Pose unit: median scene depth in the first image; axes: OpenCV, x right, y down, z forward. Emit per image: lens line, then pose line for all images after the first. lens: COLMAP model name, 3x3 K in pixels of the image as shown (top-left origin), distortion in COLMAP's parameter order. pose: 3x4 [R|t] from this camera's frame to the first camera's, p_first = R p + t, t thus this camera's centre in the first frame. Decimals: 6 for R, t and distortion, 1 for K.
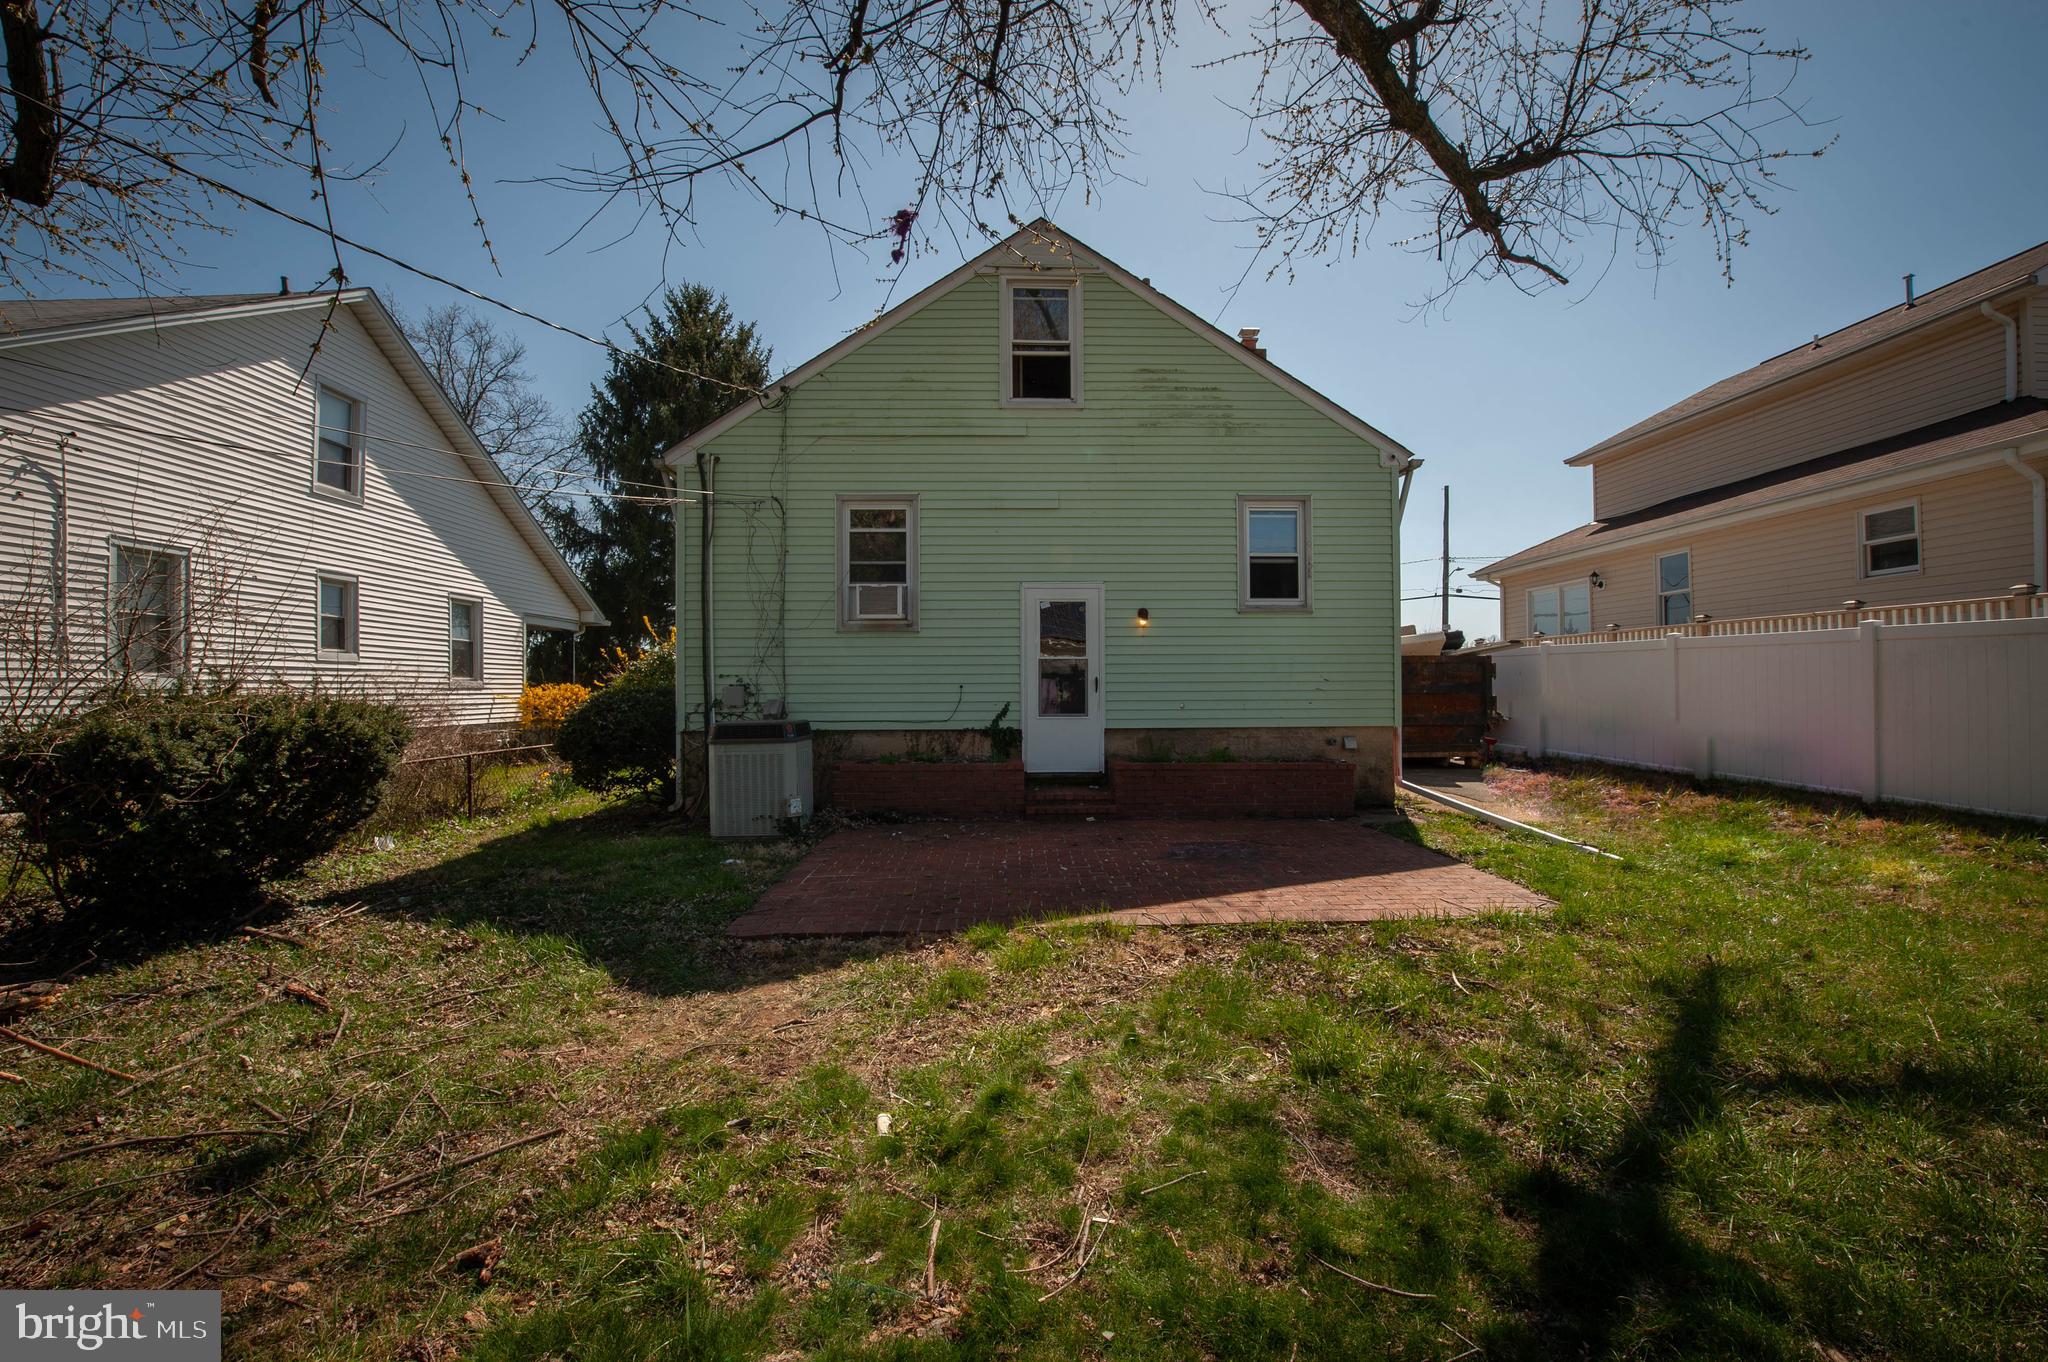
lens RADIAL K [[822.5, 0, 1023.8], [0, 822.5, 683.9], [0, 0, 1]] dist [-0.014677, -0.000845]
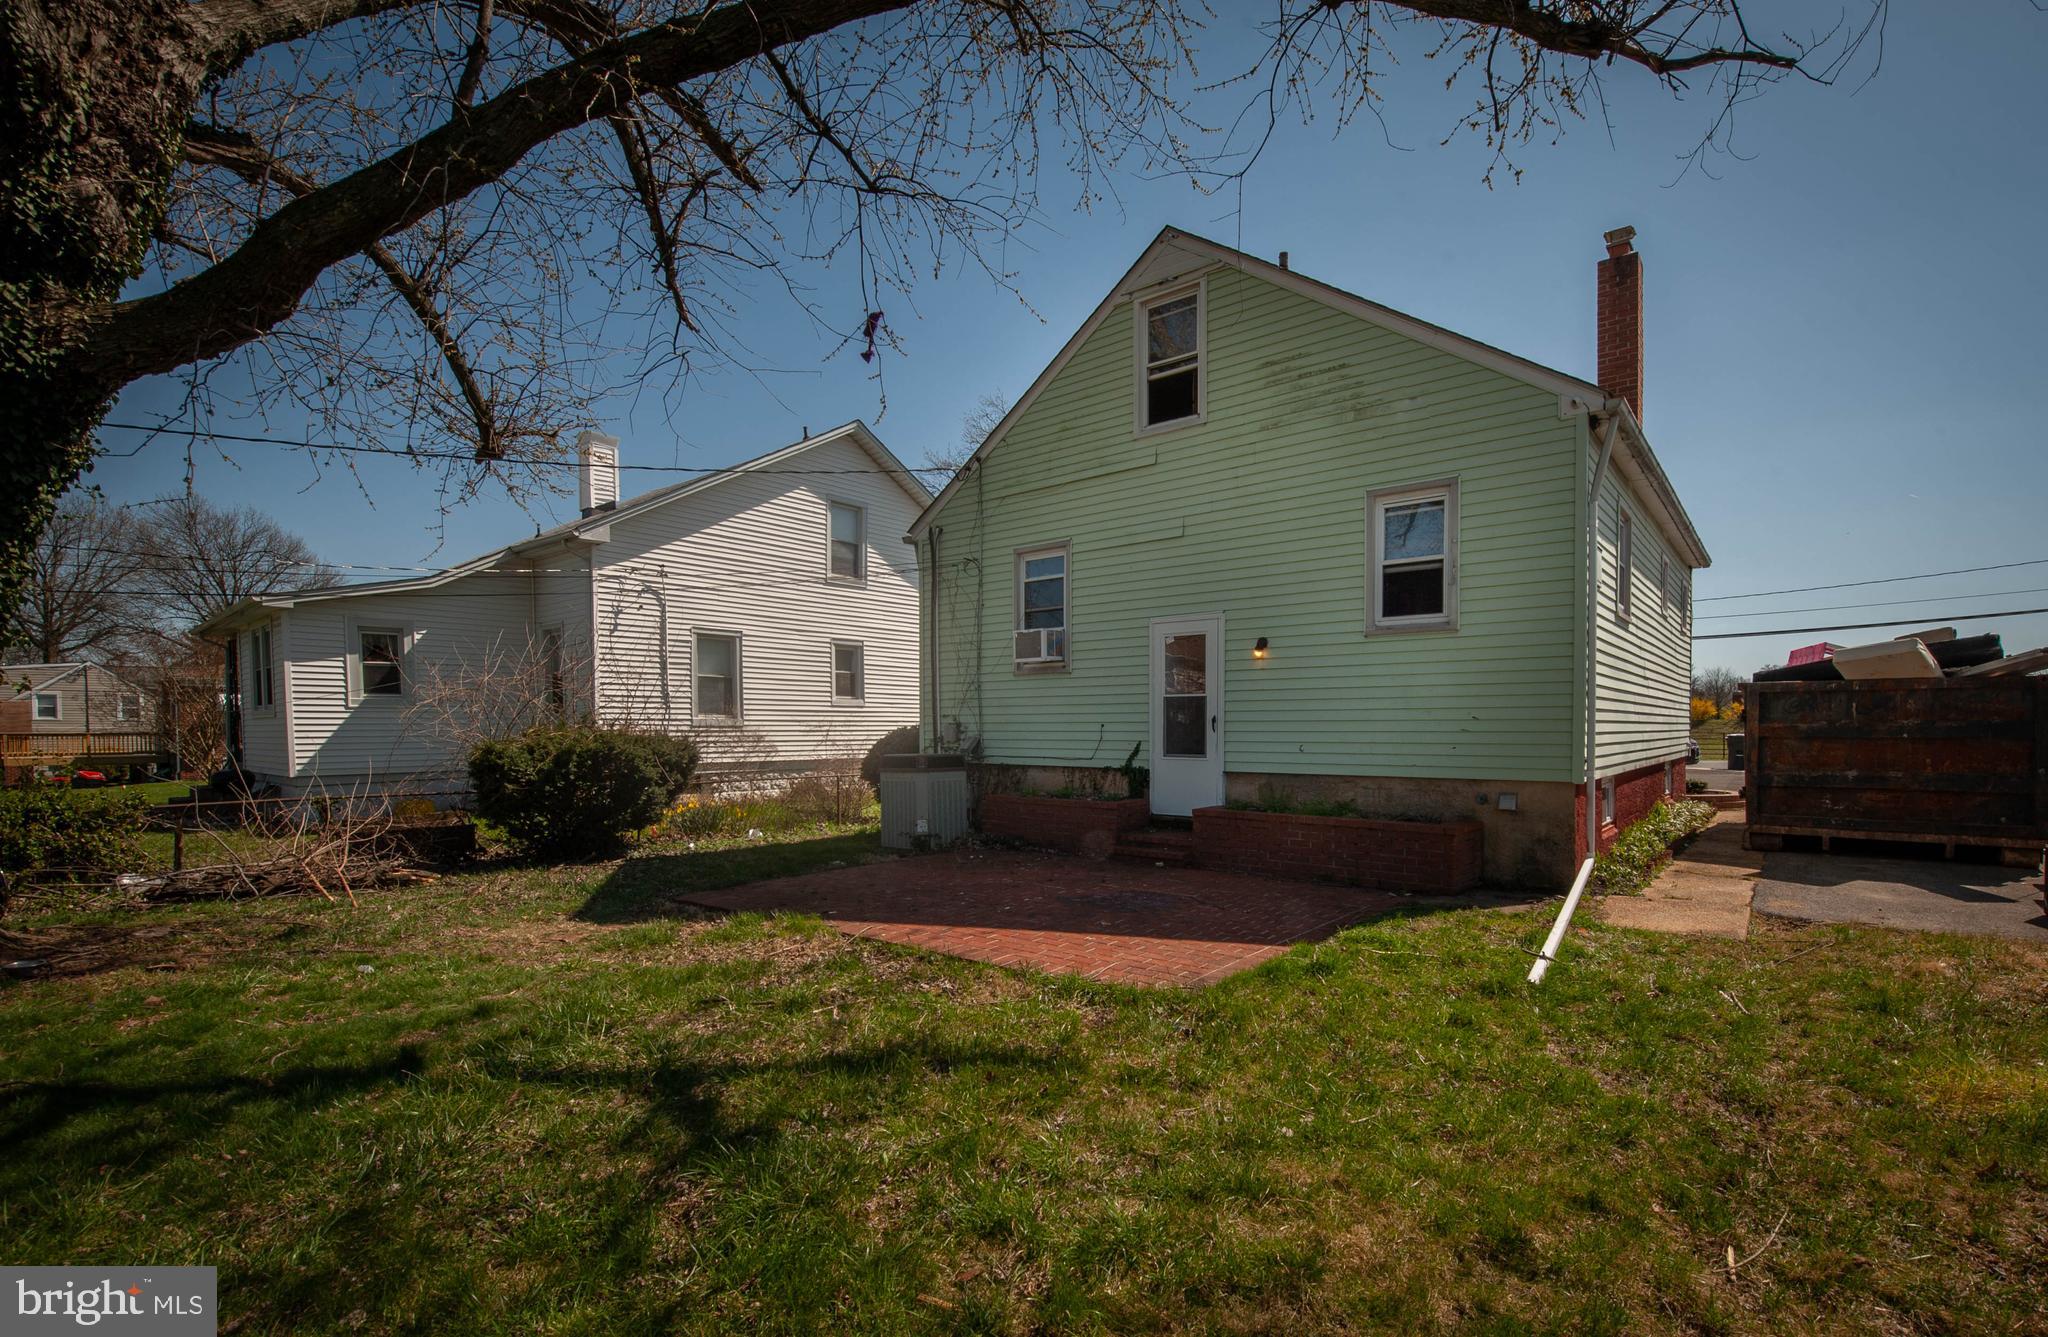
lens RADIAL K [[910.4, 0, 1100.3], [0, 910.4, 761.4], [0, 0, 1]] dist [-0.005197, -0.001310]
pose [[0.780404, 0.027219, -0.624682, 0.624495], [-0.000701, 0.999090, 0.042656, -0.000218], [0.625275, -0.032851, 0.779713, 0.119752]]
